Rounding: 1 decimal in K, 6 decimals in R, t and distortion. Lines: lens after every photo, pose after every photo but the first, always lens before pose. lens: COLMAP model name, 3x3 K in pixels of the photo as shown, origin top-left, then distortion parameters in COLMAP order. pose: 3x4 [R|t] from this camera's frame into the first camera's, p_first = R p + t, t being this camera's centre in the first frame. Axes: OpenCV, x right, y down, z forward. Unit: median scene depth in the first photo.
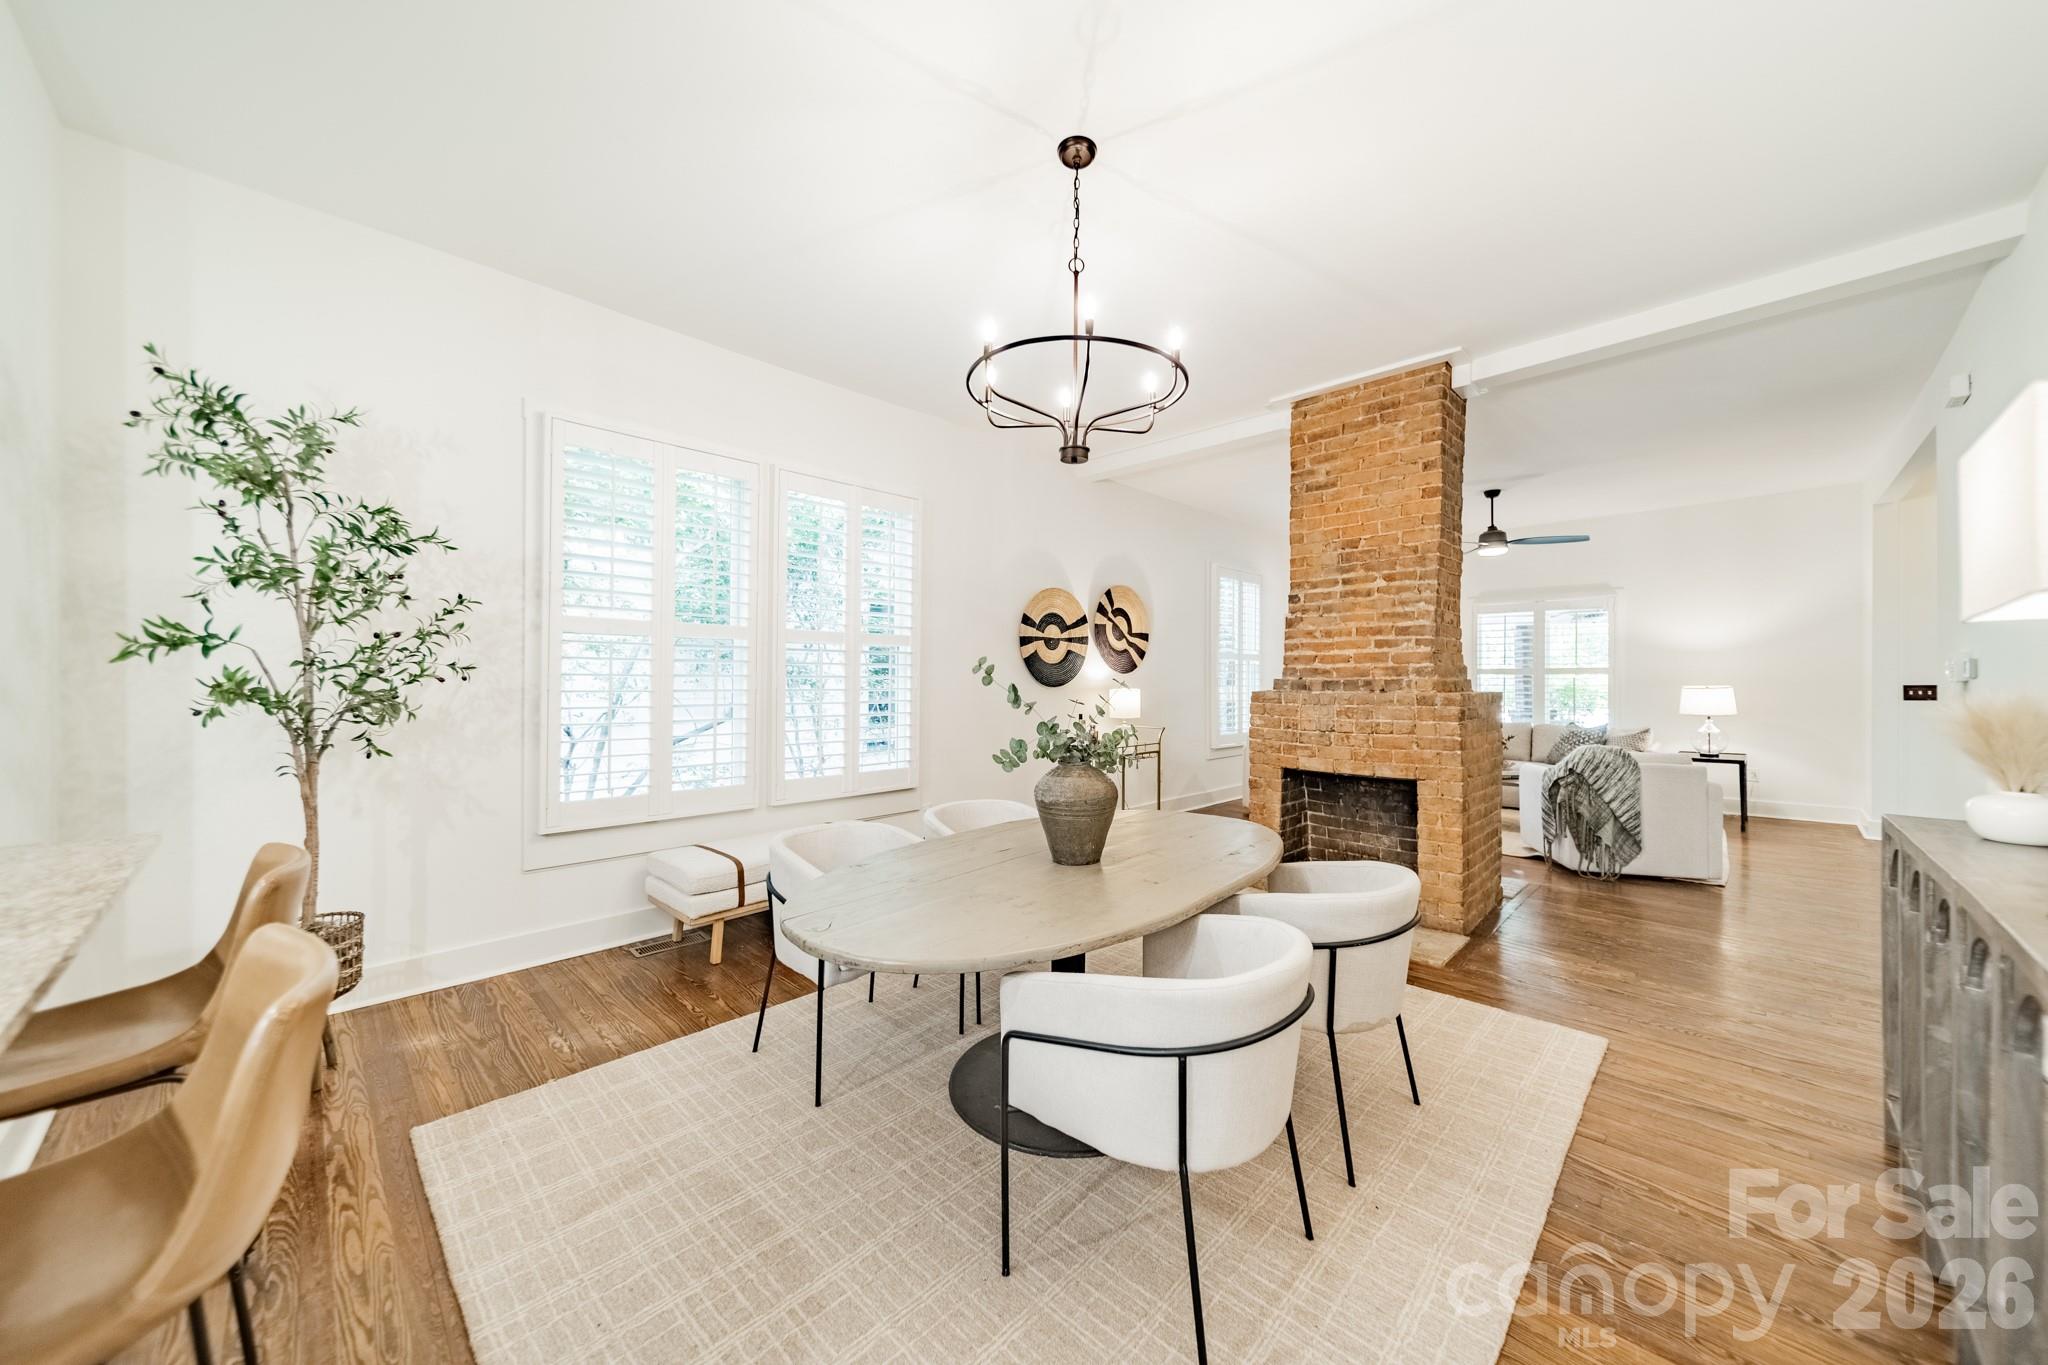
lens RADIAL K [[724.7, 0, 1028.8], [0, 724.7, 676.1], [0, 0, 1]] dist [0.006450, -0.000068]
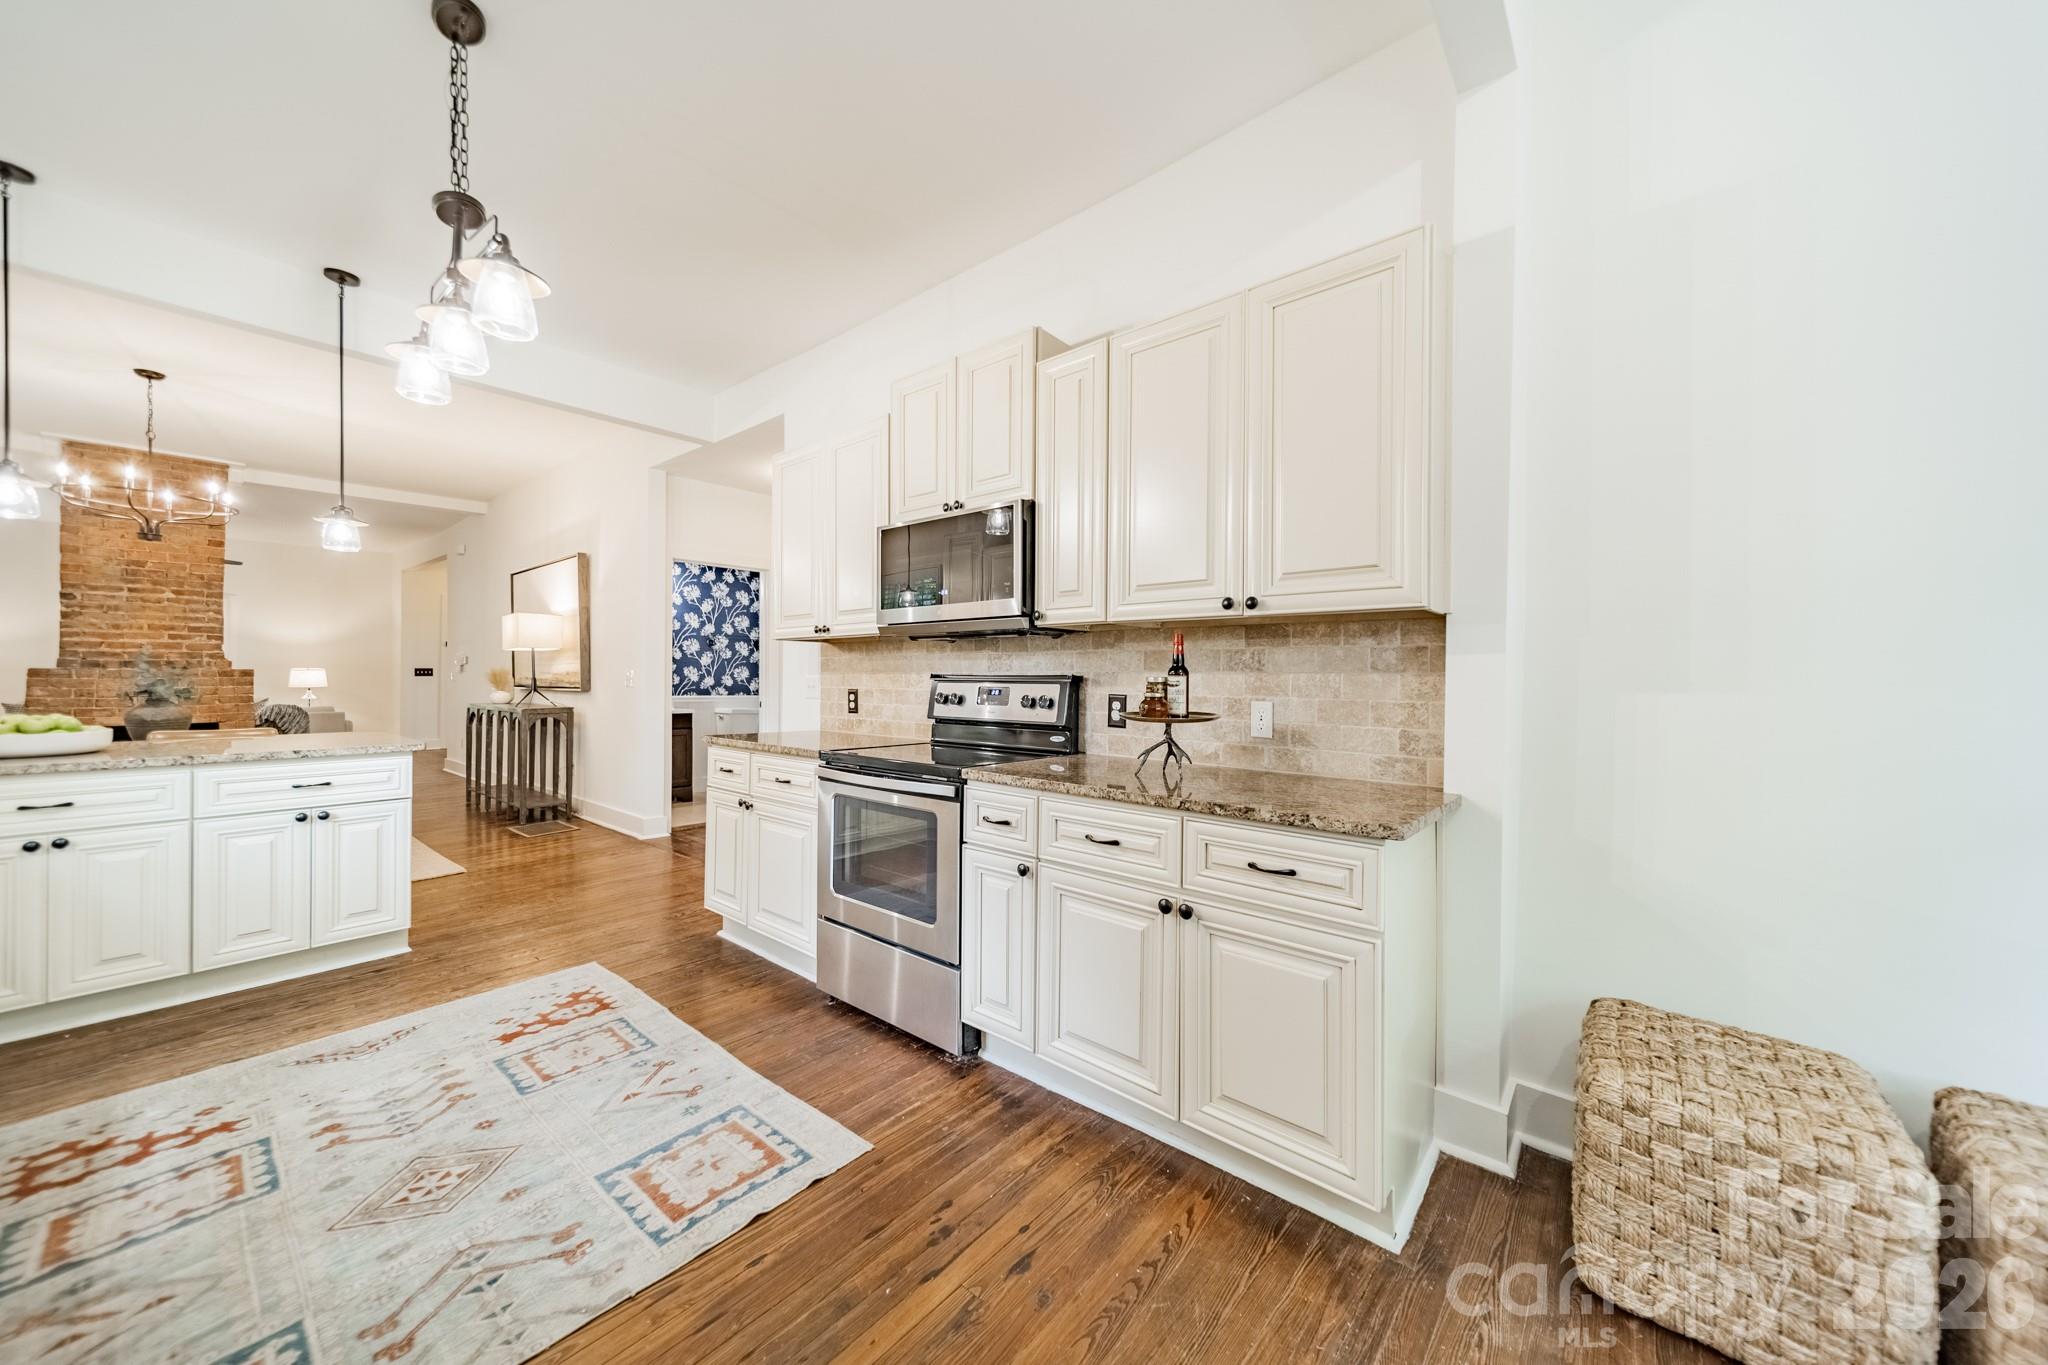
lens RADIAL K [[724.7, 0, 1032.9], [0, 724.7, 674.3], [0, 0, 1]] dist [0.006450, -0.000068]
pose [[-0.077931, -0.002485, 0.996956, -1.078163], [-0.009448, 0.999954, 0.001754, 0.012765], [-0.996914, -0.009283, -0.077951, -0.604849]]
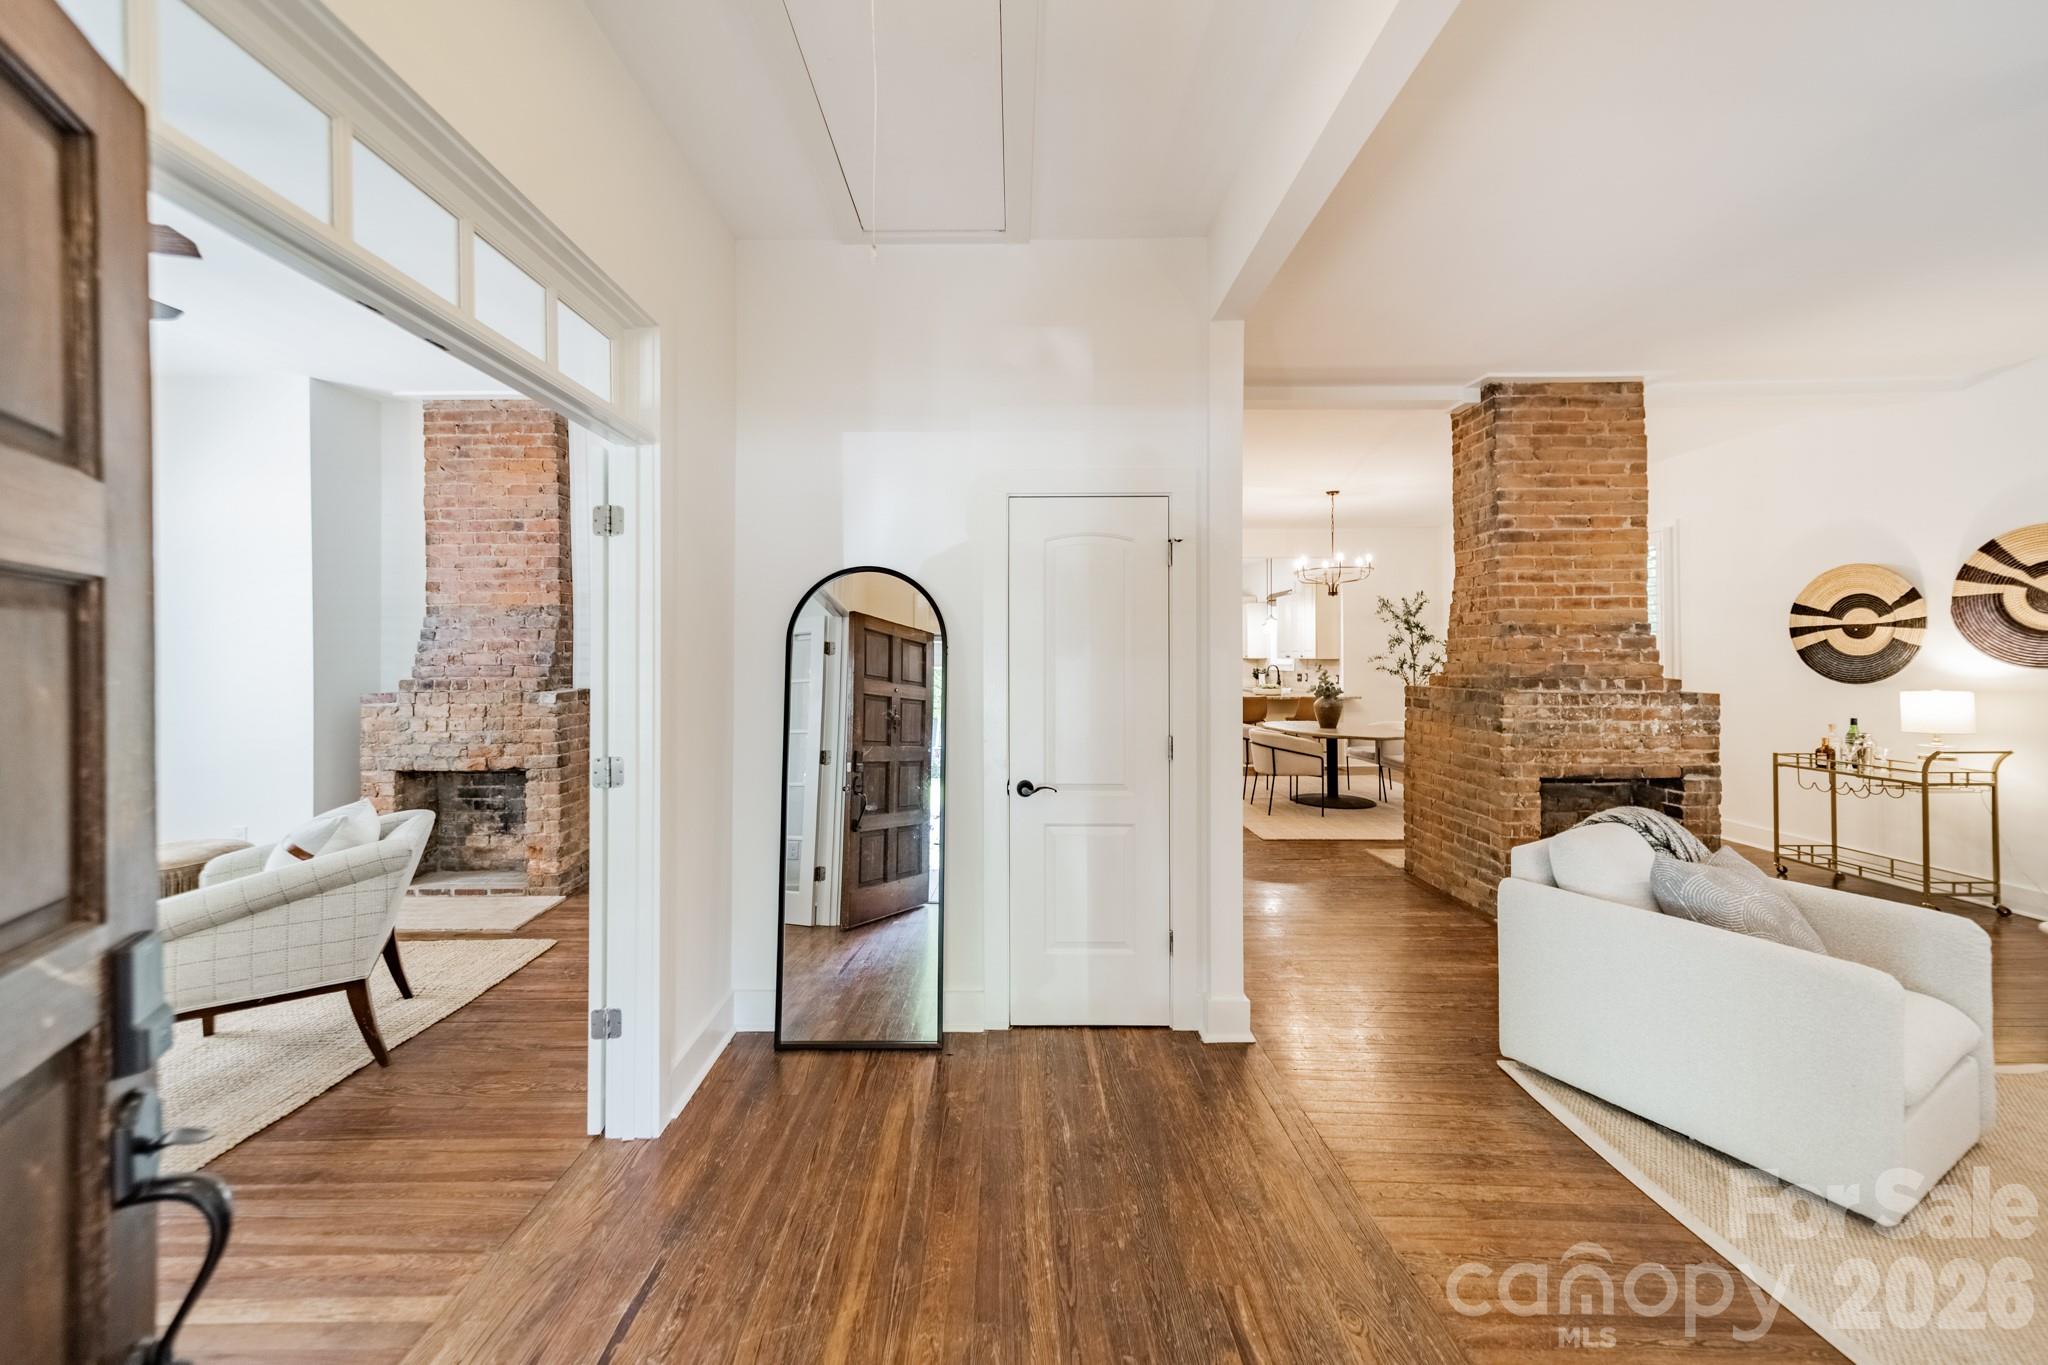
lens RADIAL K [[724.7, 0, 1009.4], [0, 724.7, 657.1], [0, 0, 1]] dist [0.006450, -0.000068]
pose [[-0.716134, -0.000313, -0.697962, 1.663883], [0.003300, 0.999987, -0.003834, -0.020372], [0.697955, -0.005048, -0.716124, 1.184093]]
